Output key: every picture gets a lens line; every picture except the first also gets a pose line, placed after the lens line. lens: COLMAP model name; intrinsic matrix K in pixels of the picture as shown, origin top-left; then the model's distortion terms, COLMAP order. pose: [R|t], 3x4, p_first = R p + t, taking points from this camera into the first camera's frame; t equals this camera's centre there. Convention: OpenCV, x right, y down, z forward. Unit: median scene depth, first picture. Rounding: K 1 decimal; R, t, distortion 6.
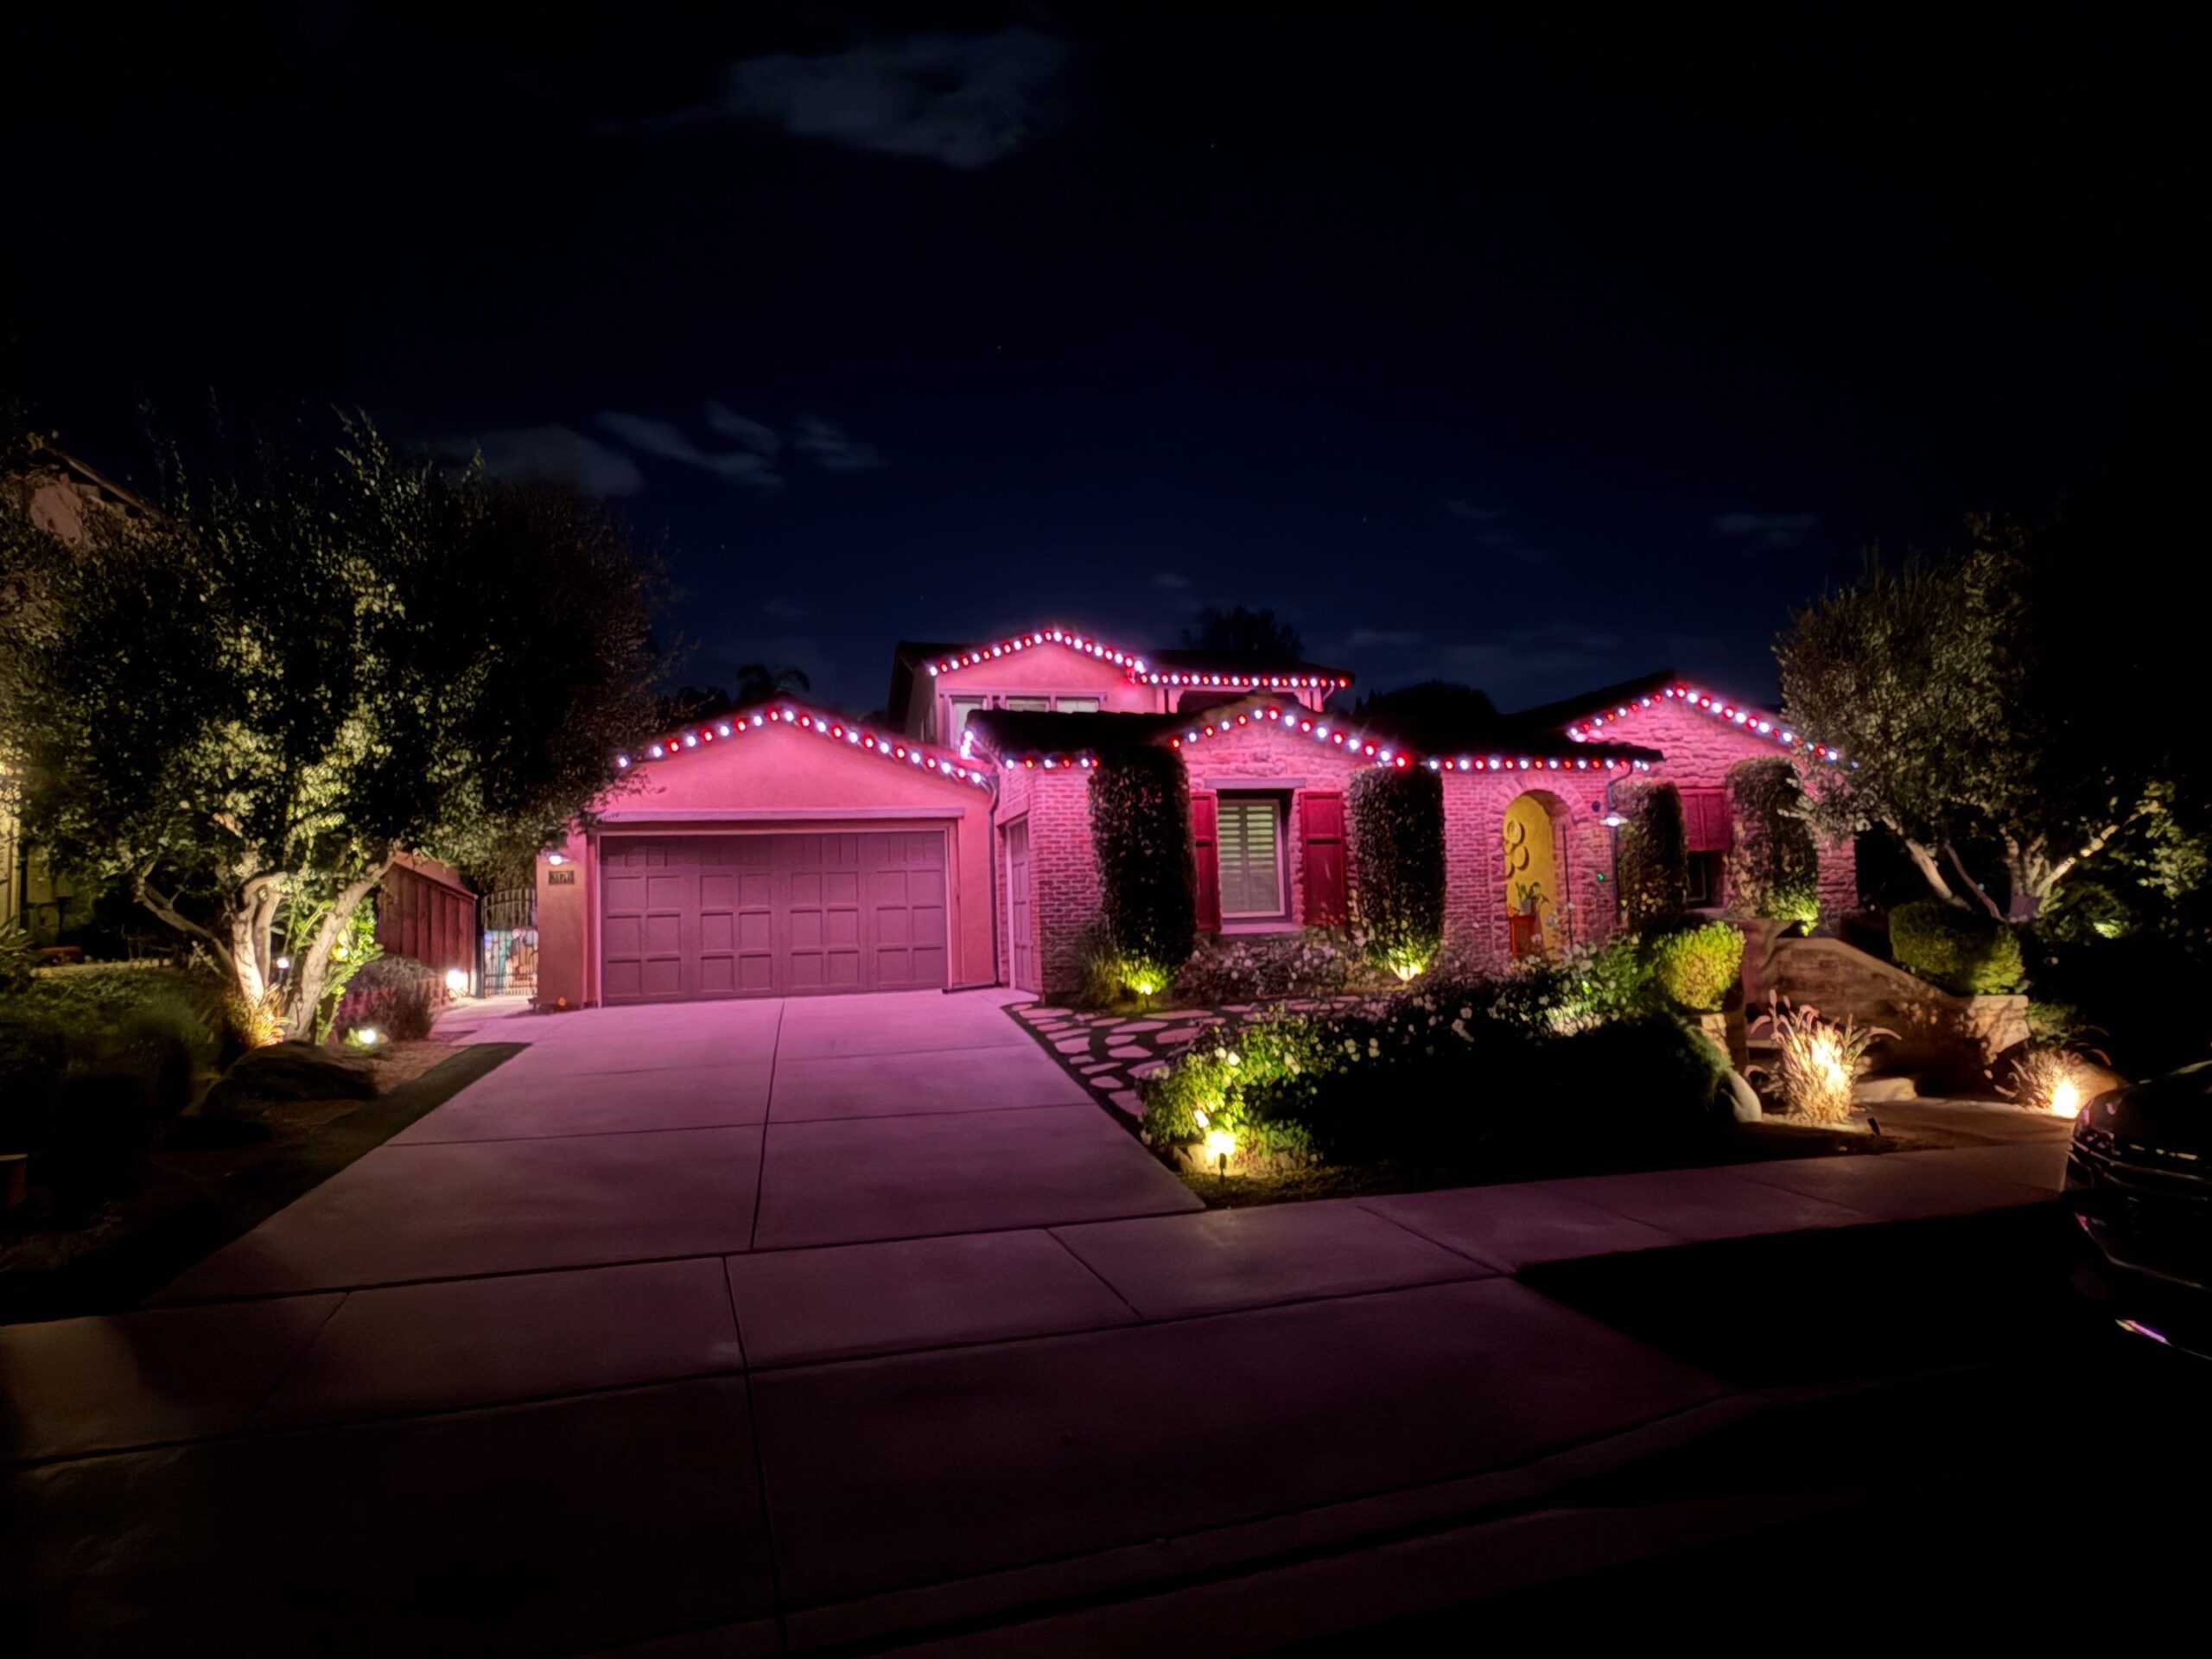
lens RADIAL K [[1137.9, 0, 1106.9], [0, 1137.9, 832.3], [0, 0, 1]] dist [0.001938, -0.000027]
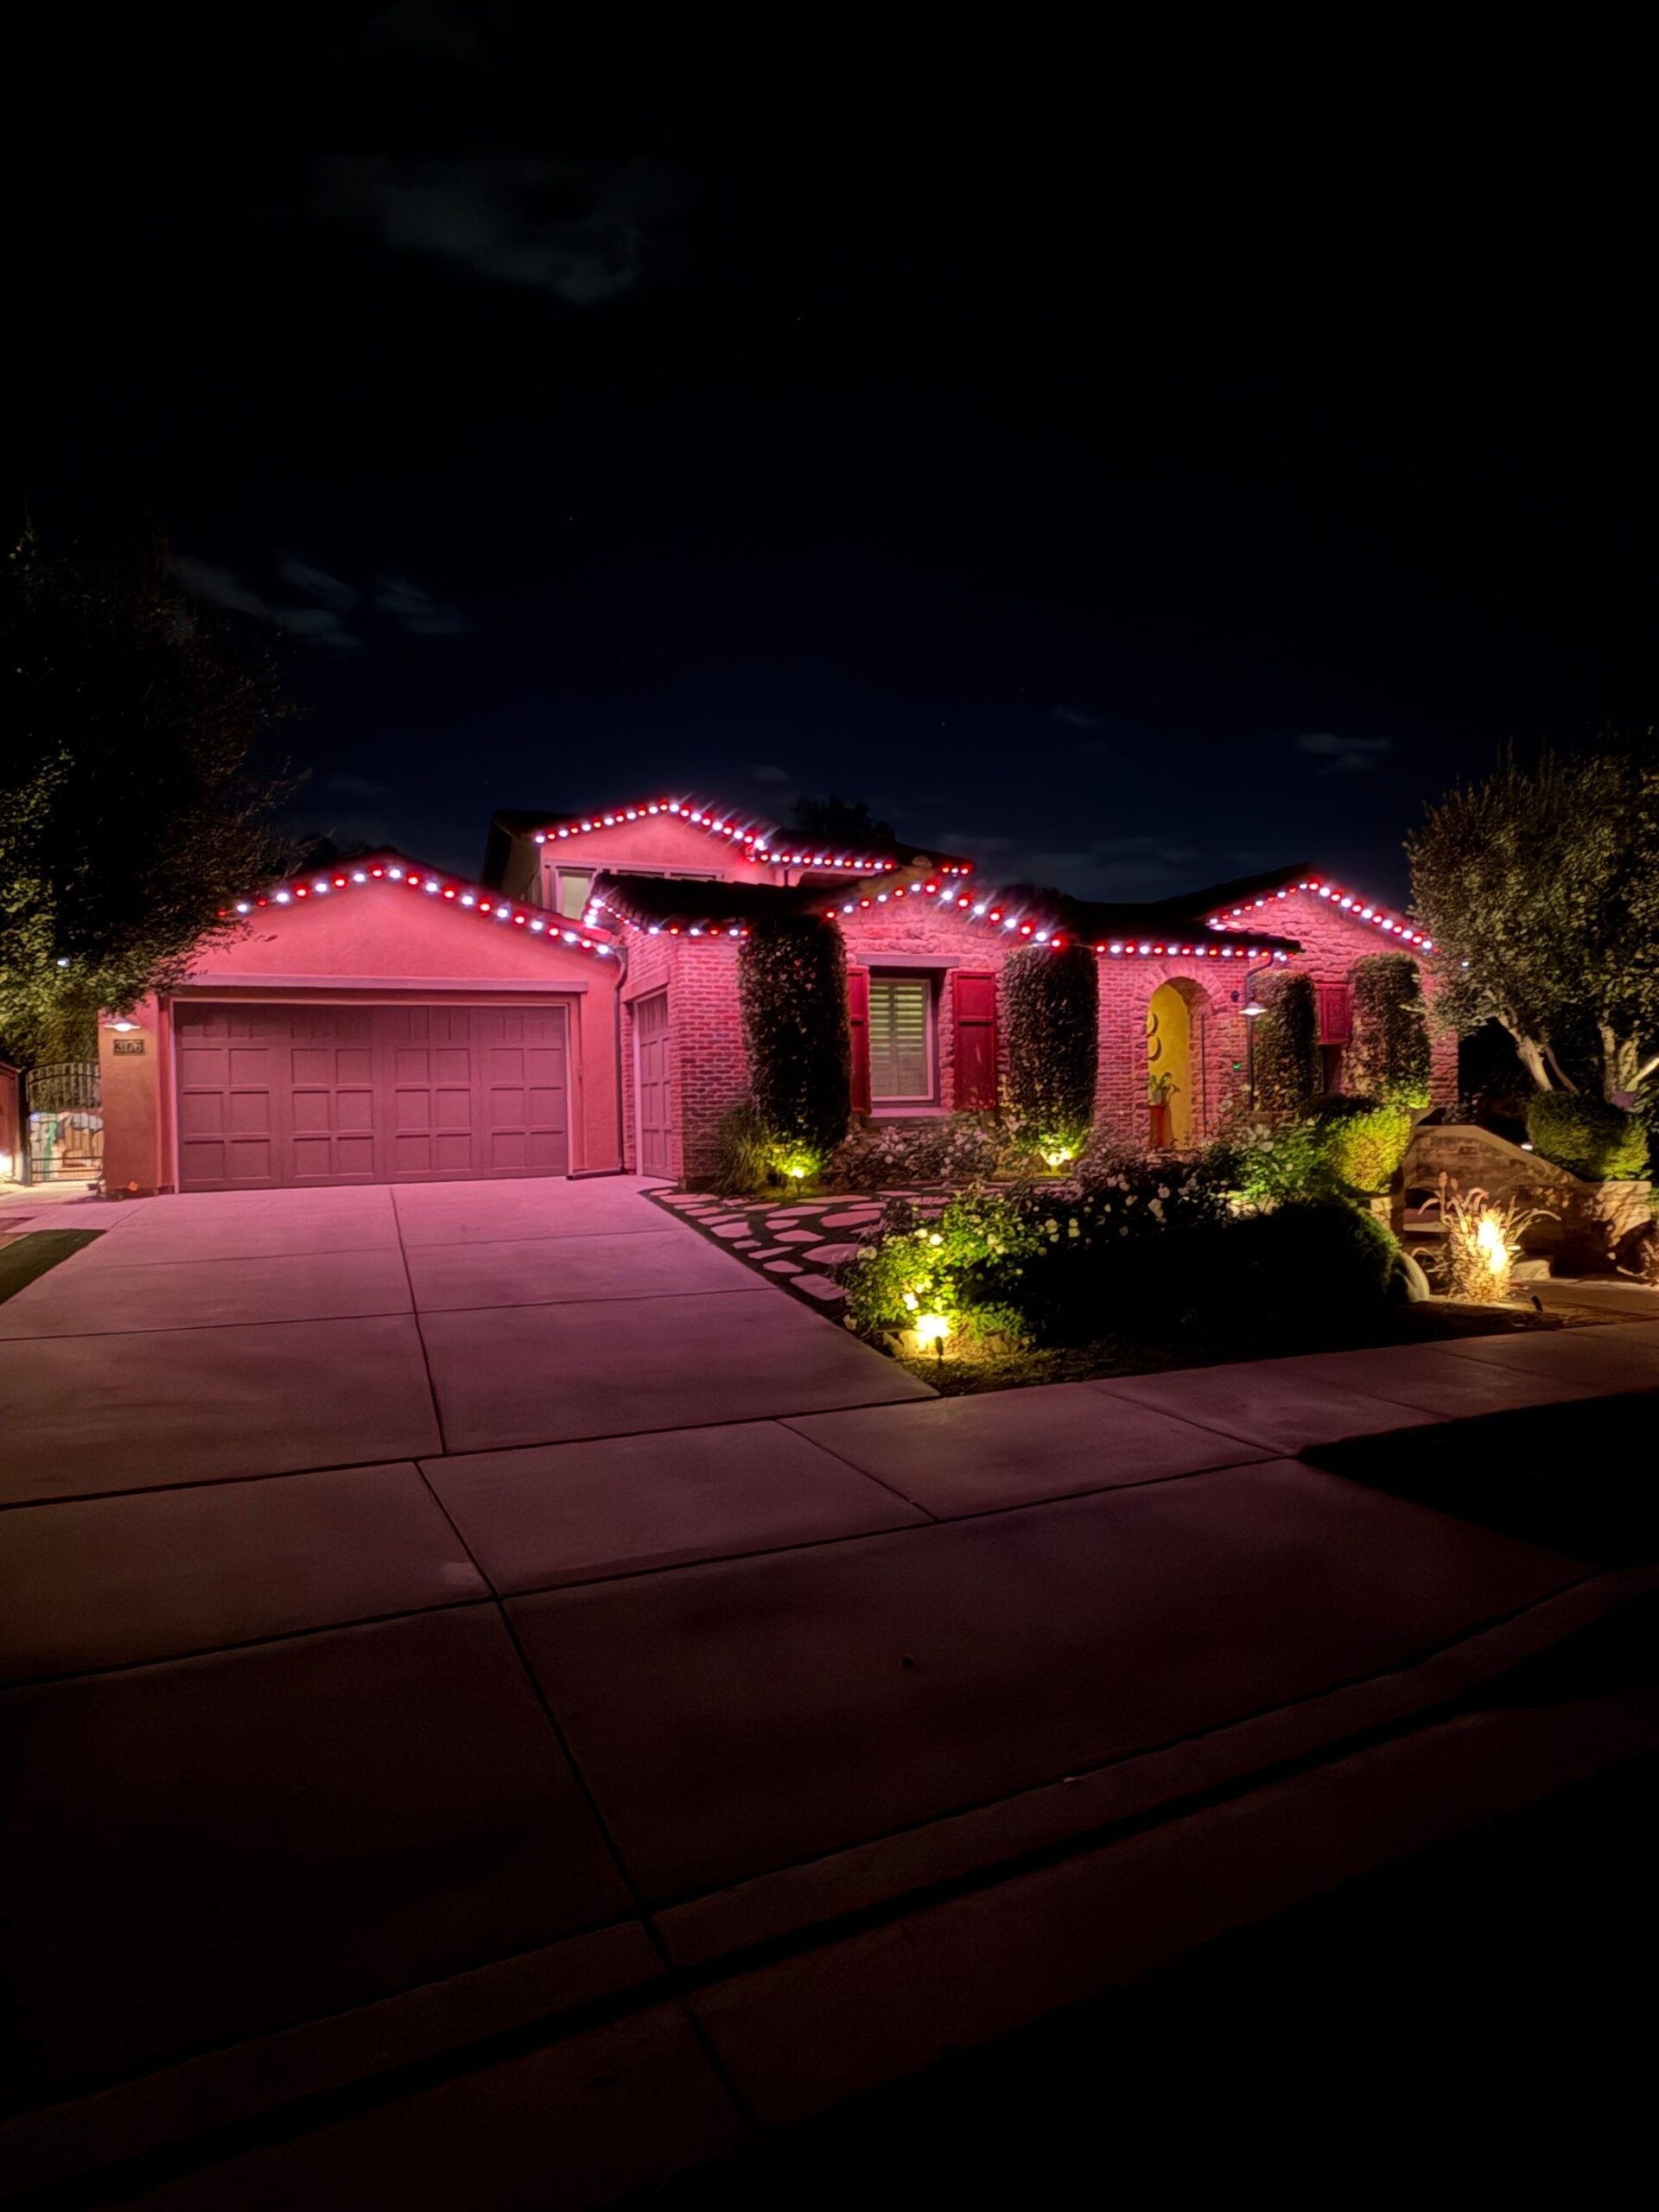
lens RADIAL K [[1137.9, 0, 828.7], [0, 1137.9, 1109.9], [0, 0, 1]] dist [0.001938, -0.000027]
pose [[0.991553, 0.011653, 0.129175, -0.063318], [-0.020407, 0.997568, 0.066650, 0.021321], [-0.128084, -0.068723, 0.989379, 0.061349]]
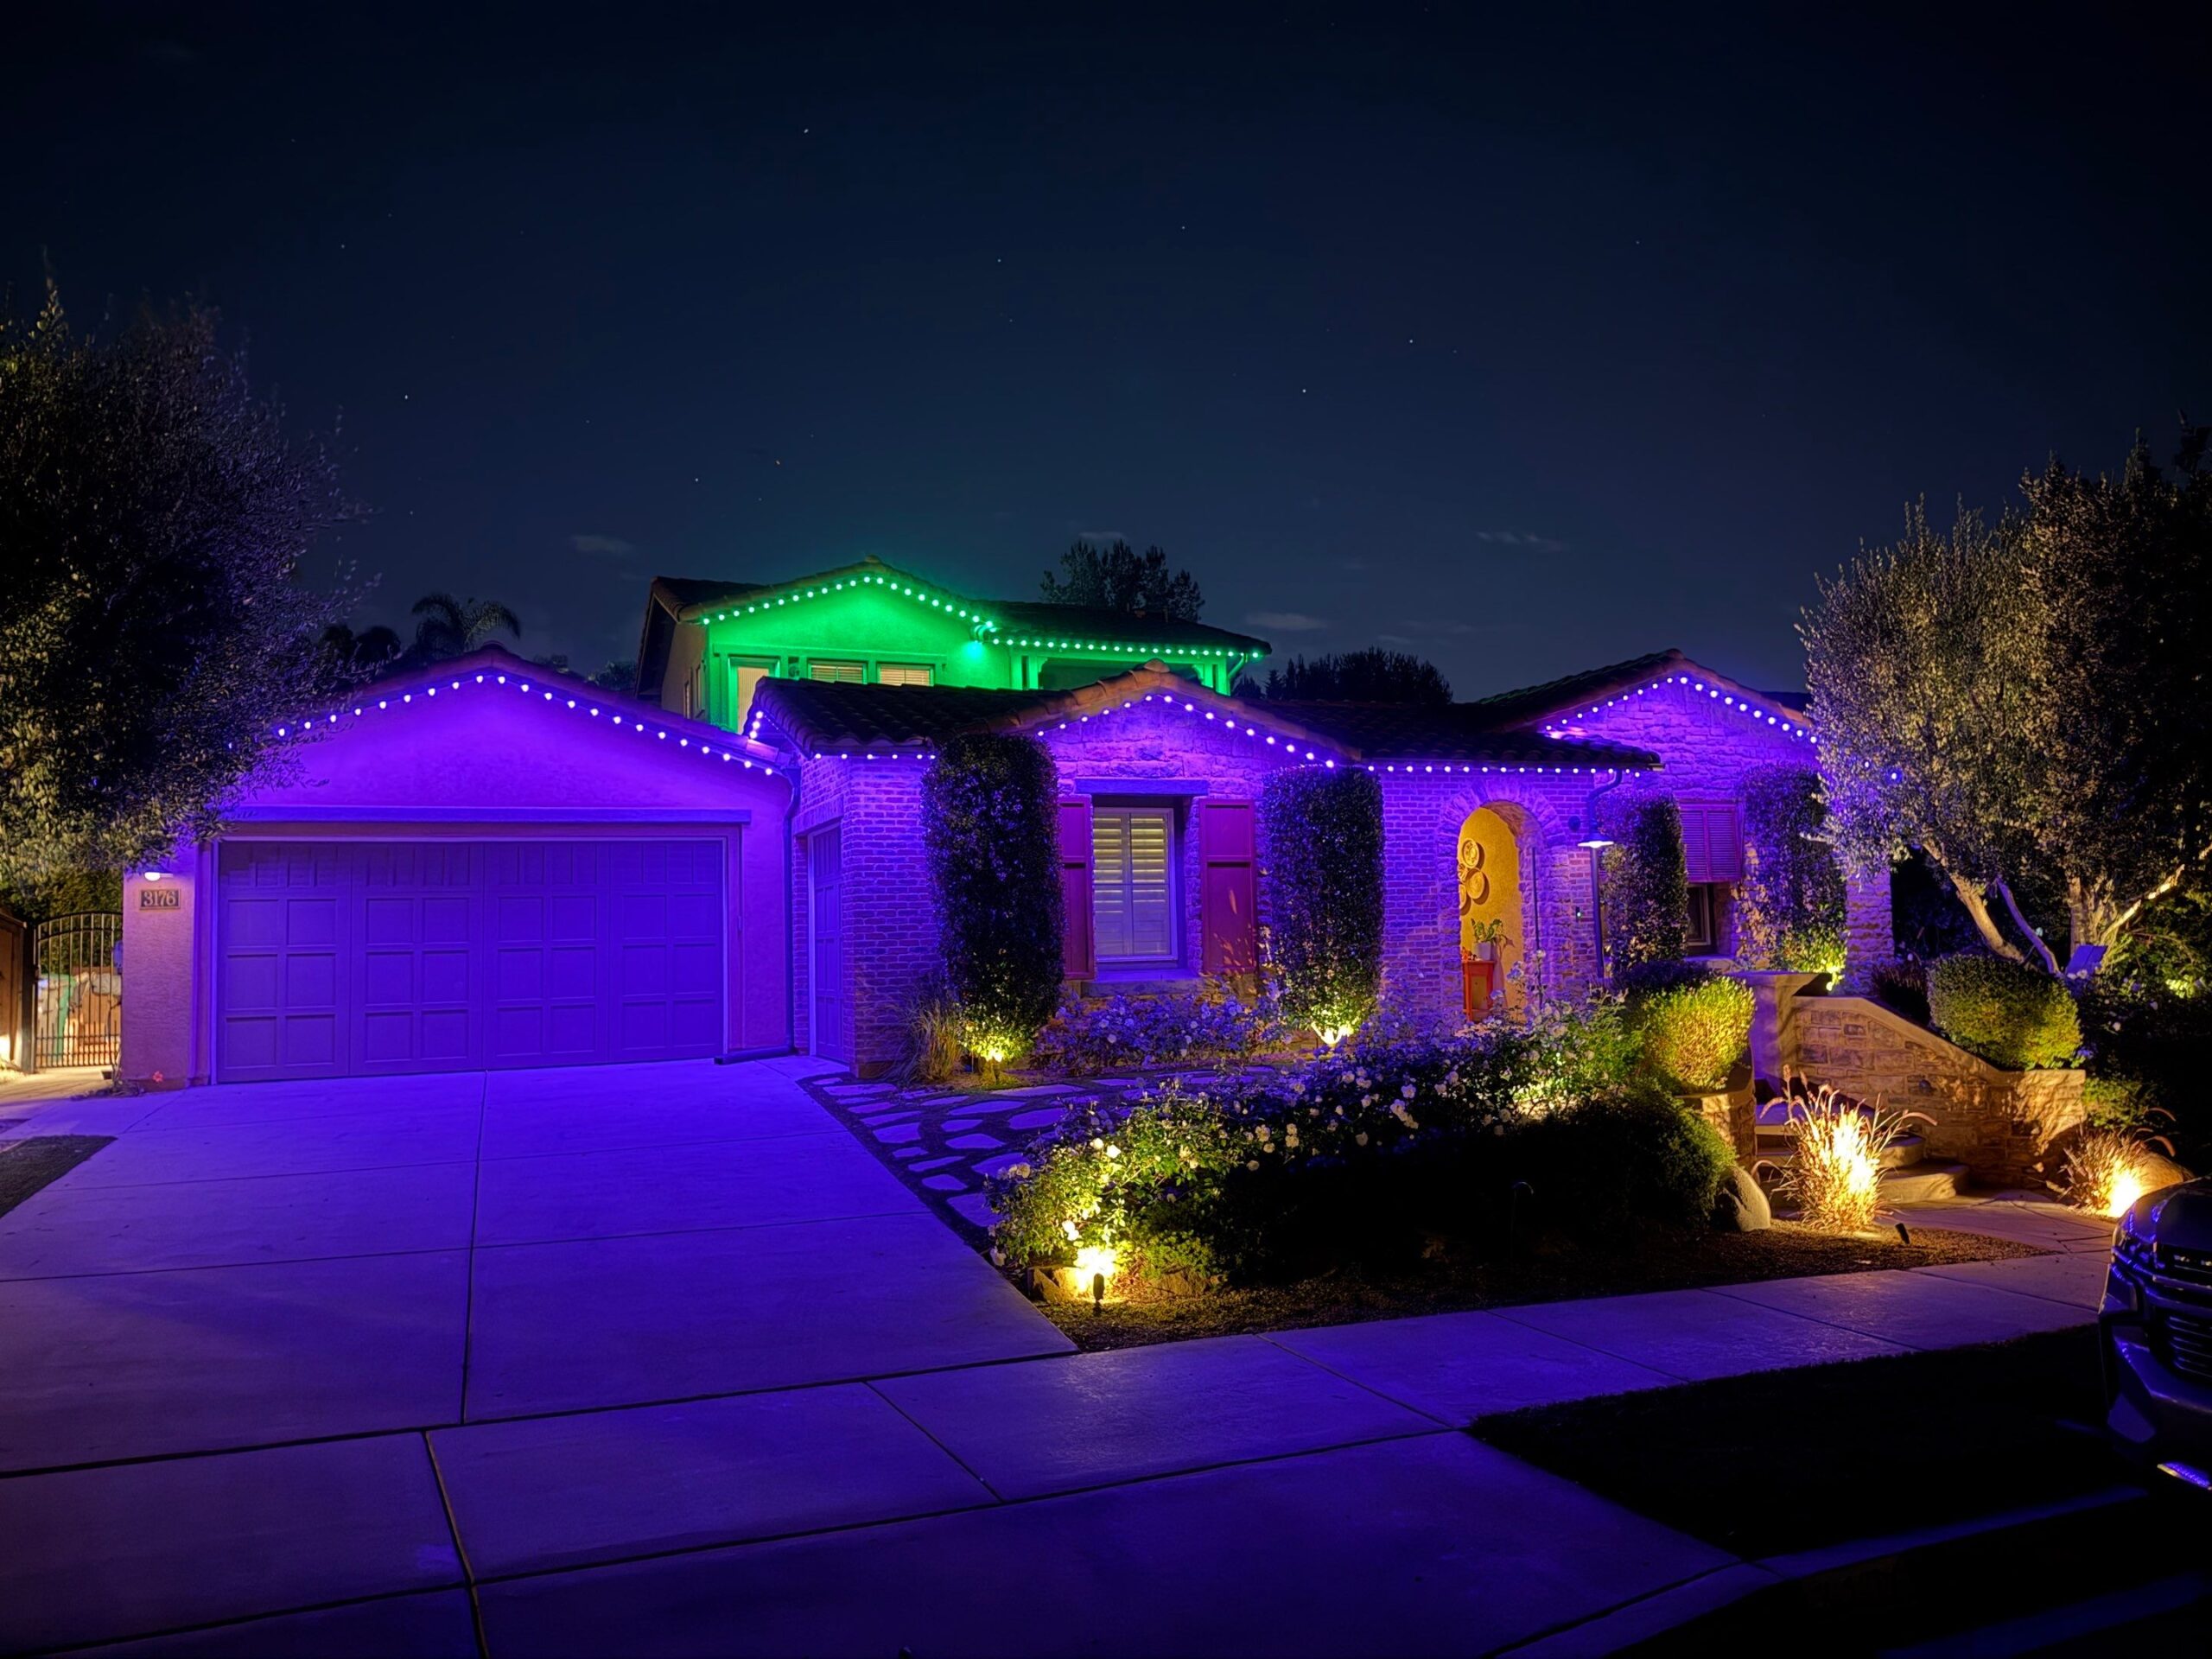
lens RADIAL K [[1524.7, 0, 1105.6], [0, 1524.7, 832.7], [0, 0, 1]] dist [0.108720, -0.149094]
pose [[0.993785, 0.017024, 0.110005, -0.007336], [-0.016451, 0.999846, -0.006114, -0.006237], [-0.110092, 0.004266, 0.993912, -0.018624]]
